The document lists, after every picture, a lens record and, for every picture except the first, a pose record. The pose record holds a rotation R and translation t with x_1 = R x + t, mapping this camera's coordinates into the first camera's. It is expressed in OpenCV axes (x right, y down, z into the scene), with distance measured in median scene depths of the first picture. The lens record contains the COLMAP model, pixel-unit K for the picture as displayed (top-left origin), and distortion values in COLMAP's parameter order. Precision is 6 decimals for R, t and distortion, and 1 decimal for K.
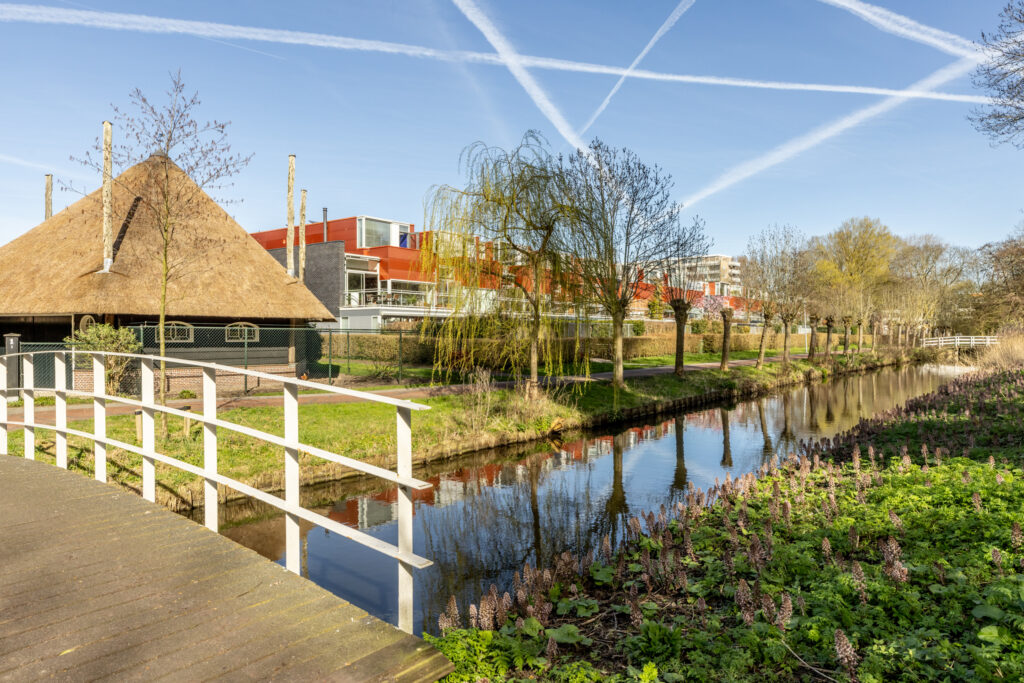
lens RADIAL K [[692.6, 0, 514.9], [0, 692.6, 365.7], [0, 0, 1]] dist [0.002812, 0.001519]
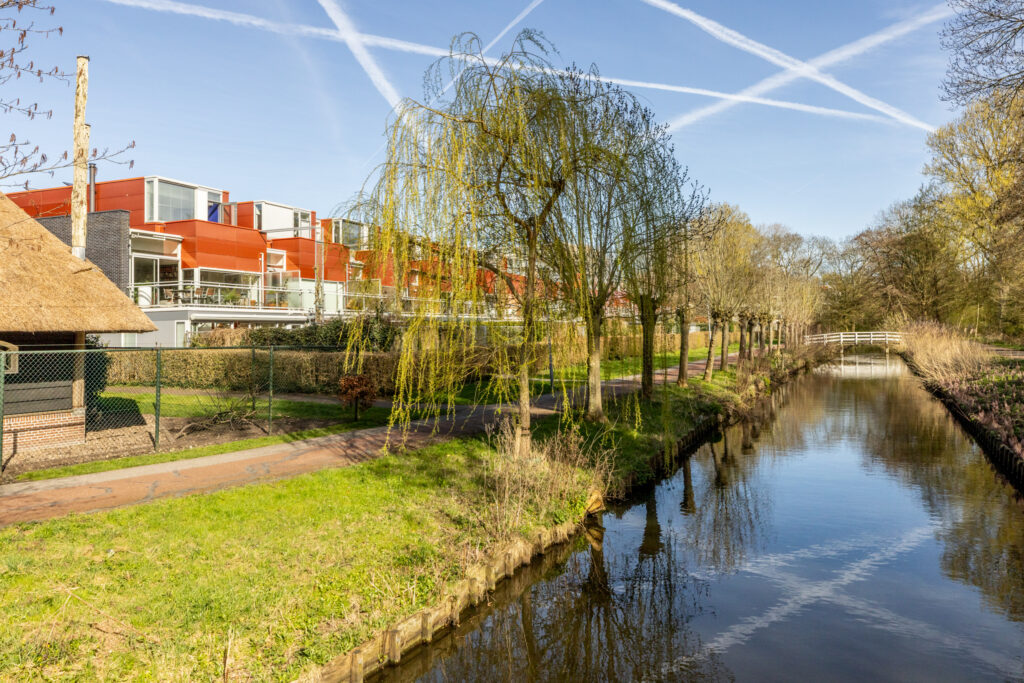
lens RADIAL K [[794.5, 0, 512.8], [0, 794.5, 313.9], [0, 0, 1]] dist [0.003402, 0.000932]
pose [[0.964666, -0.011220, 0.263236, -0.121824], [0.029532, 0.997402, -0.065711, -0.023239], [-0.261815, 0.071163, 0.962491, 0.216684]]
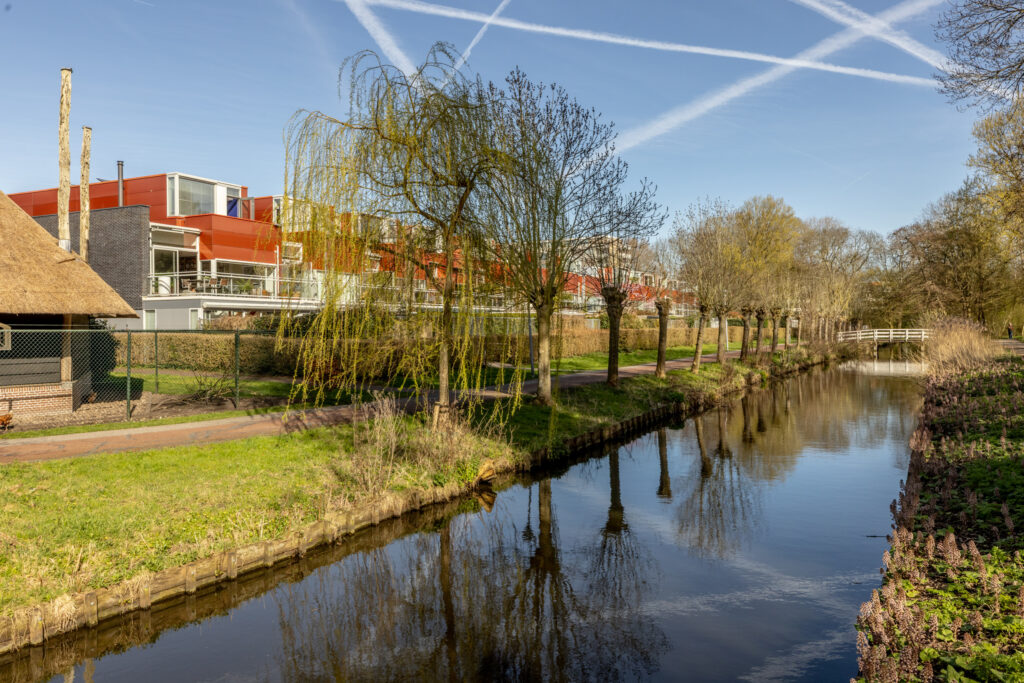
lens RADIAL K [[801.4, 0, 512.0], [0, 801.4, 341.5], [0, 0, 1]] dist [0.007348, 0.004558]
pose [[0.982725, -0.009087, 0.184848, -0.038188], [0.014088, 0.999569, -0.025759, -0.013628], [-0.184534, 0.027918, 0.982429, 0.140349]]
